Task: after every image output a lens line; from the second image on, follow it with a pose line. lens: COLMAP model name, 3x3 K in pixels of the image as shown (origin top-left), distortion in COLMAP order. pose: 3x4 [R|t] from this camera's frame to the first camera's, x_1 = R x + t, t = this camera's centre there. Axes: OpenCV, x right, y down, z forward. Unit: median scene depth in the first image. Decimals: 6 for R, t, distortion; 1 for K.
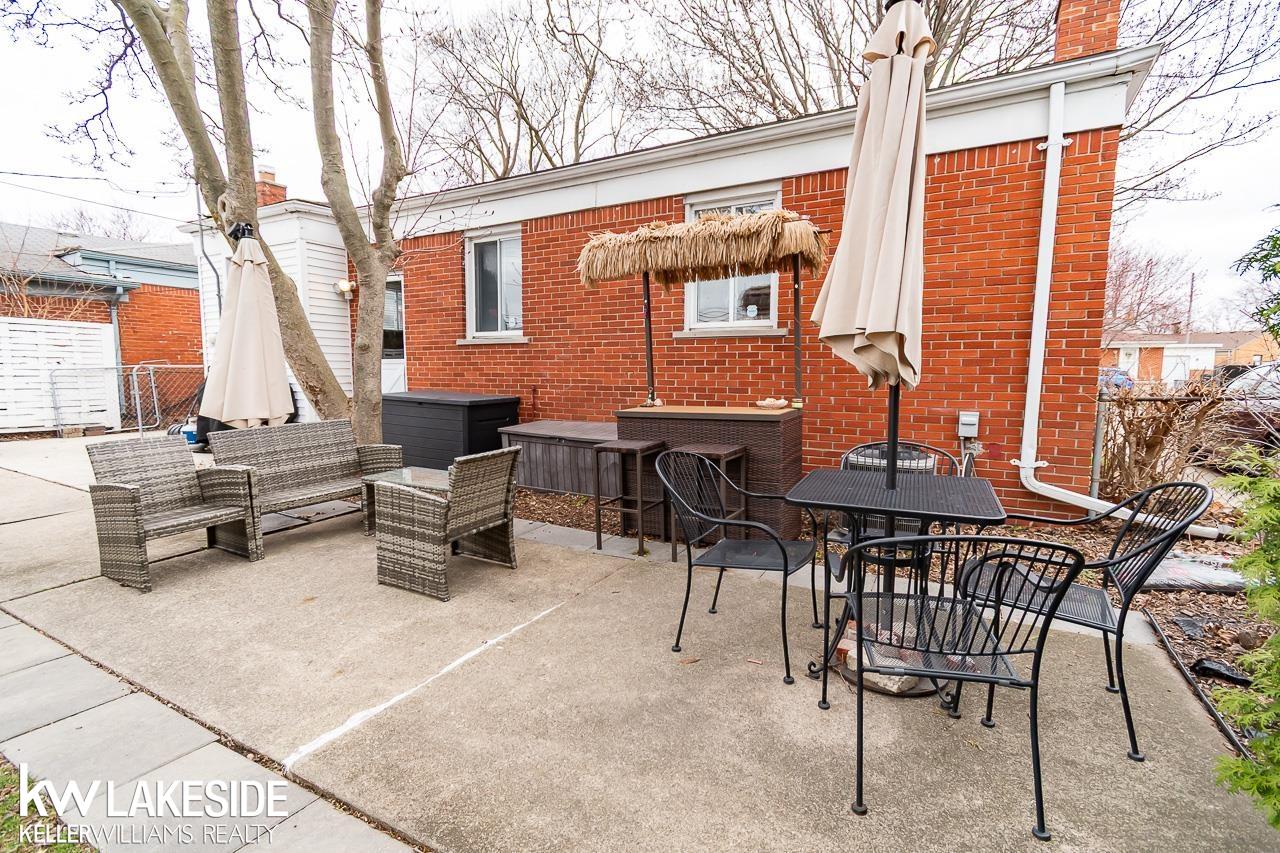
lens RADIAL K [[579.6, 0, 640.0], [0, 579.6, 426.5], [0, 0, 1]] dist [0.002851, 0.000115]
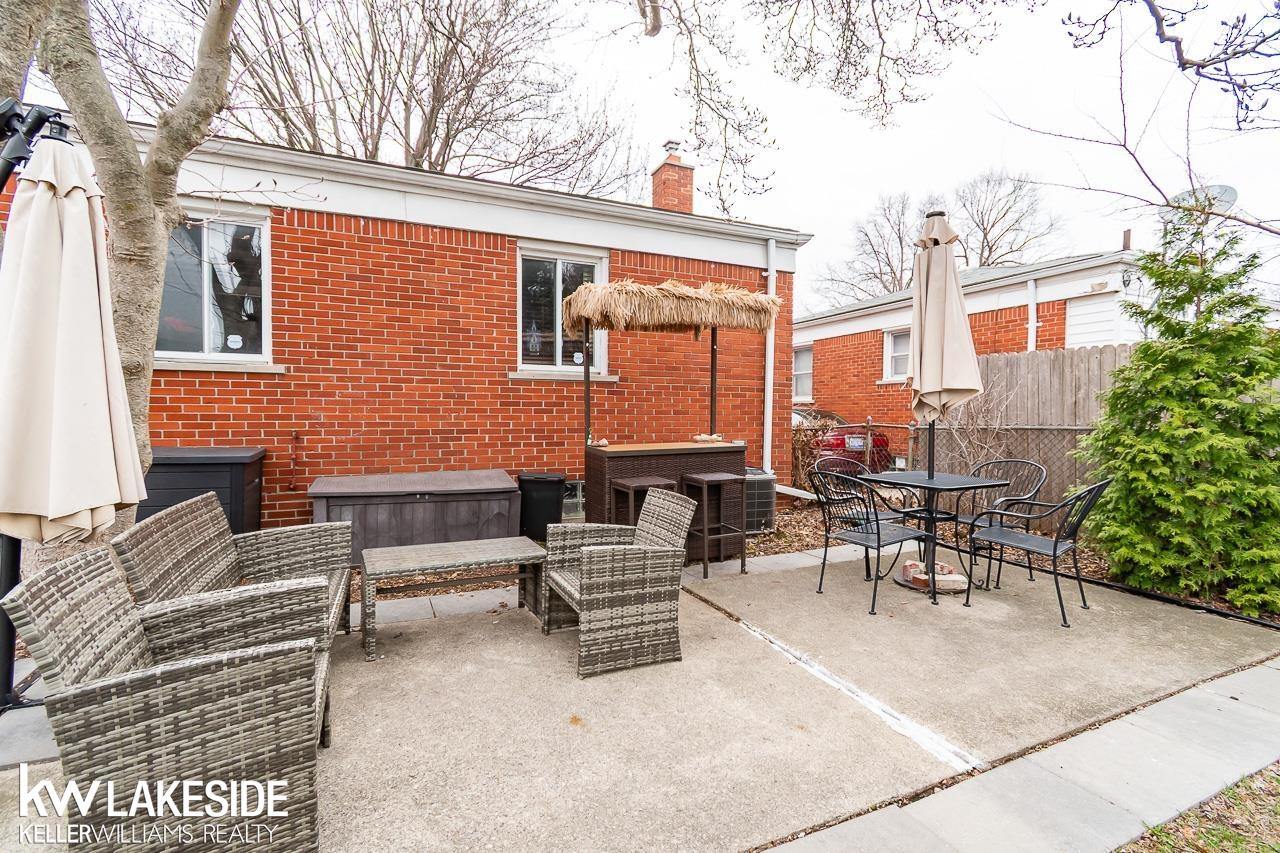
lens RADIAL K [[579.6, 0, 640.0], [0, 579.6, 426.5], [0, 0, 1]] dist [0.002851, 0.000115]
pose [[0.601585, -0.016575, 0.798637, -0.607146], [0.075432, 0.996496, -0.036139, -0.021523], [-0.795240, 0.081983, 0.600727, 0.257791]]
